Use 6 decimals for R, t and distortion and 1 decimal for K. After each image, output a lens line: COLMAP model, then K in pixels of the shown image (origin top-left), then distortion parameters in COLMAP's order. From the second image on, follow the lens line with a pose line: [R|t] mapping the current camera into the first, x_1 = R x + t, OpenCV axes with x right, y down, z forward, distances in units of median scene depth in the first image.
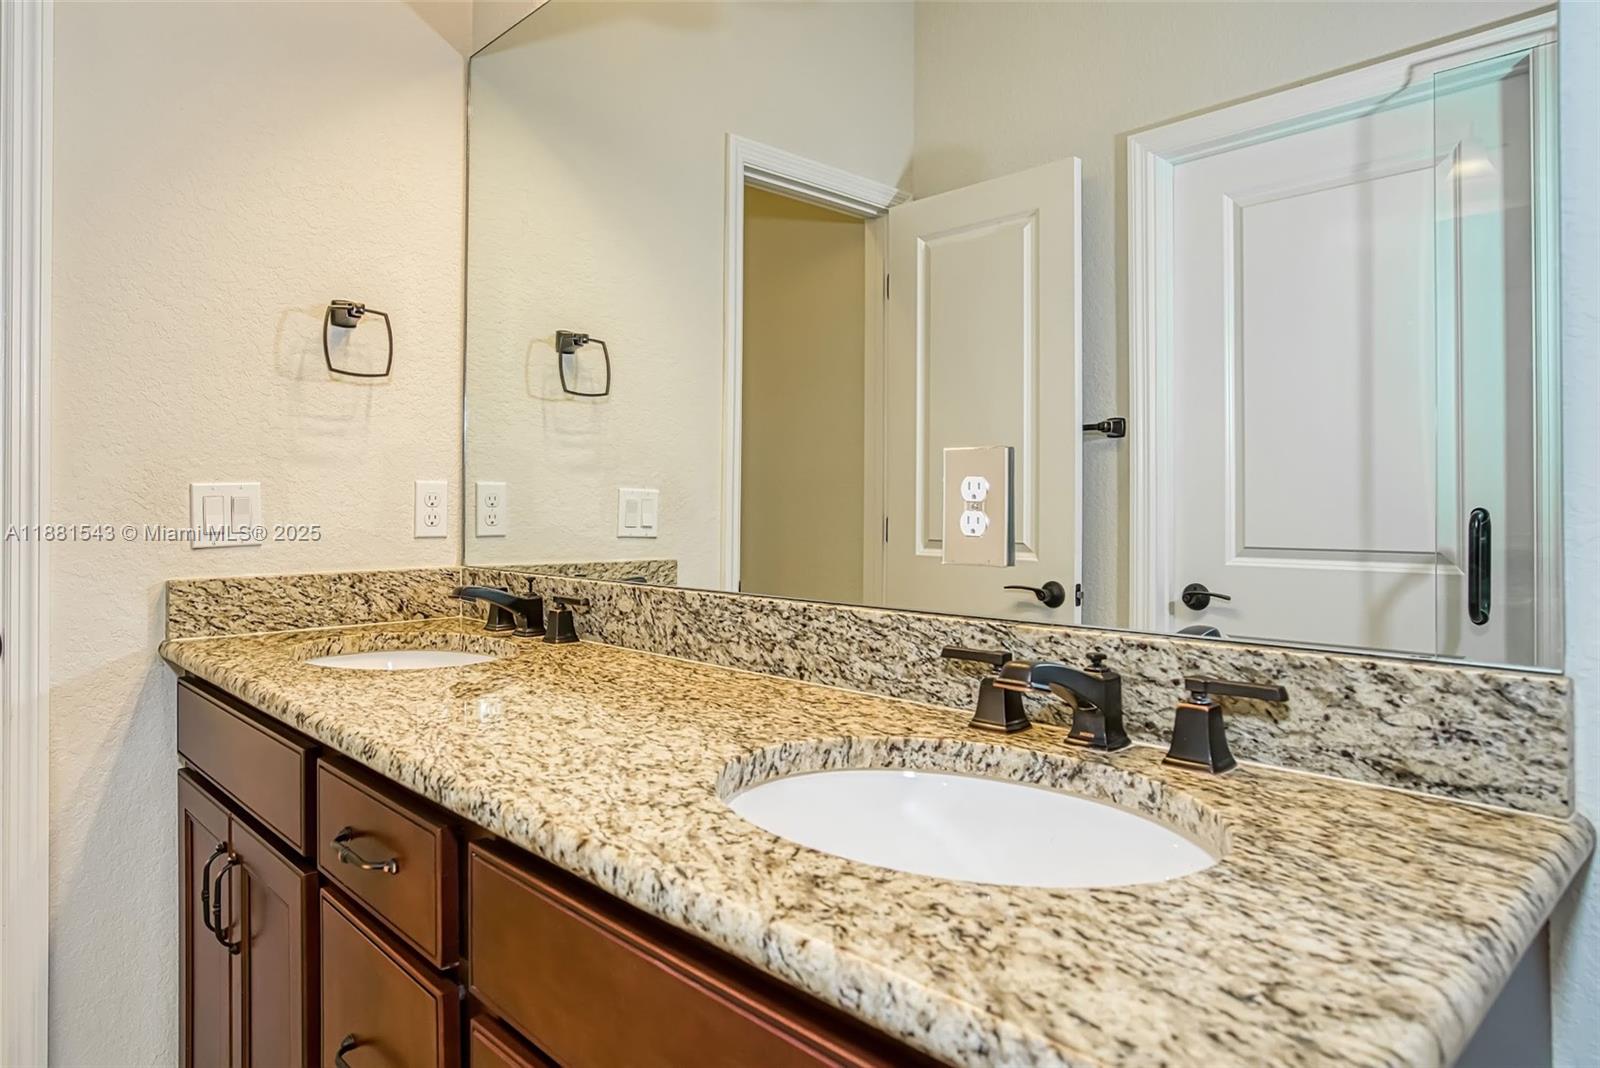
lens RADIAL K [[952.2, 0, 692.5], [0, 952.2, 493.8], [0, 0, 1]] dist [-0.005442, 0.000643]
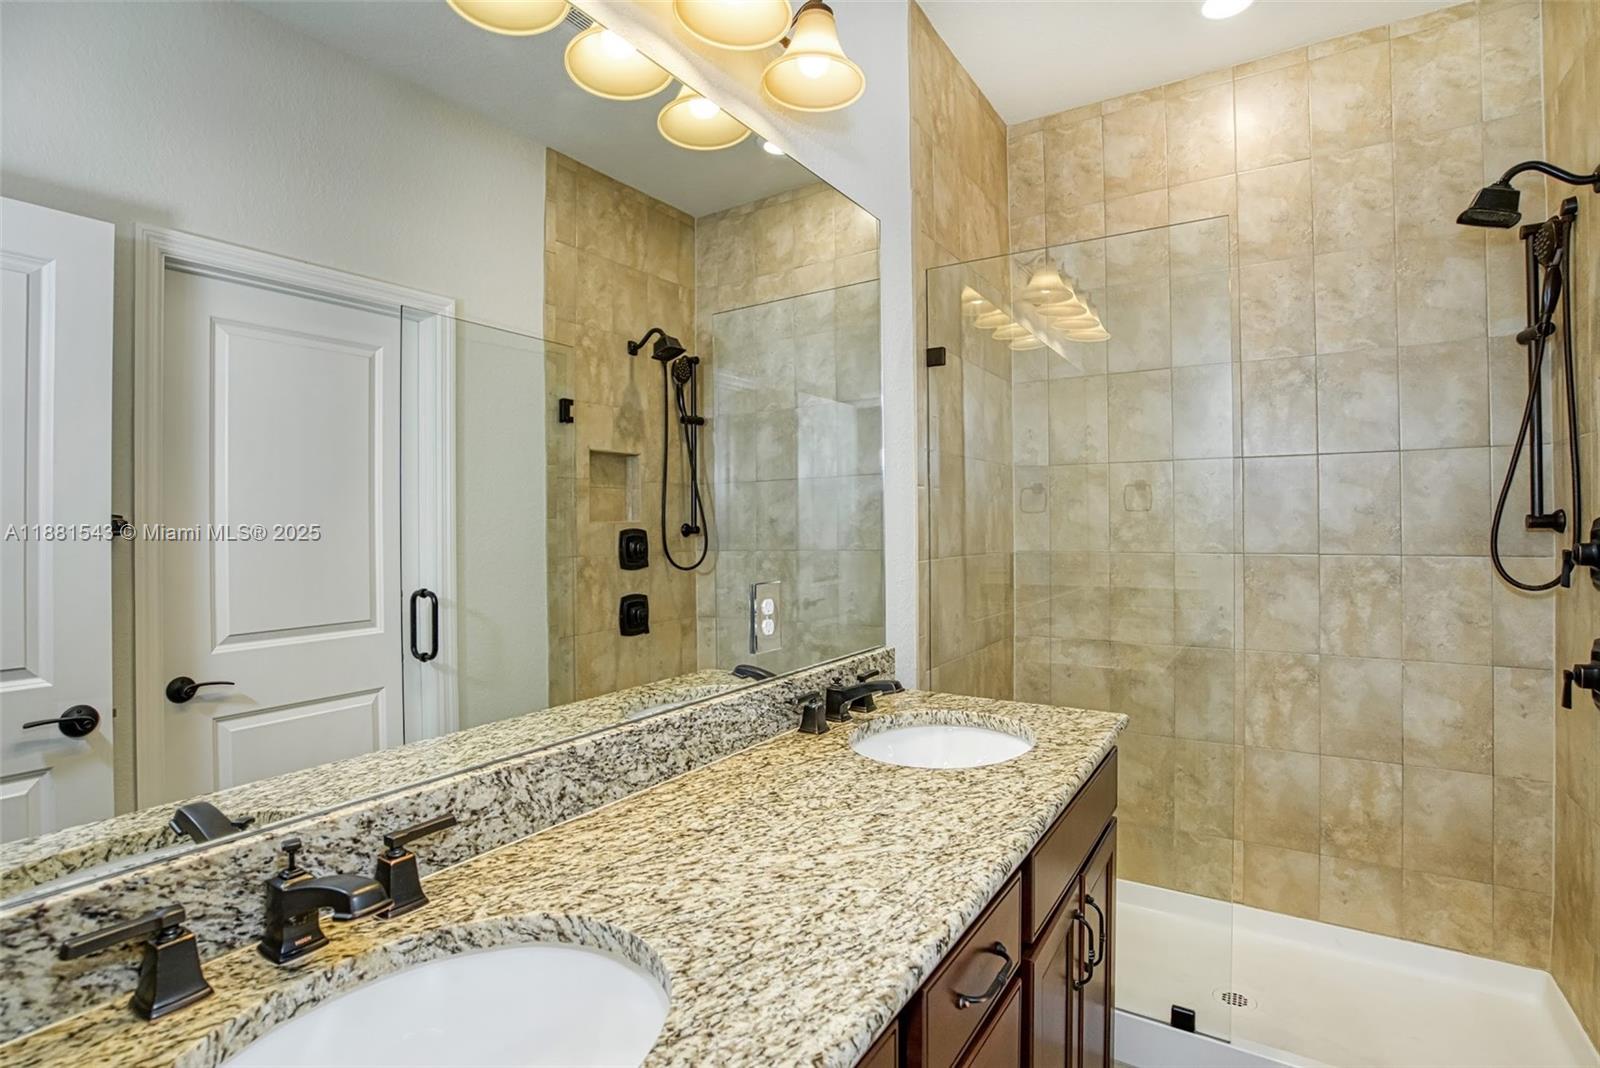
lens RADIAL K [[771.5, 0, 792.6], [0, 771.5, 527.2], [0, 0, 1]] dist [-0.056652, 0.031083]
pose [[-0.274391, 0.008172, 0.961583, -1.107097], [0.003105, 0.999966, -0.007612, -0.146556], [-0.961613, 0.000897, -0.274408, 1.404809]]
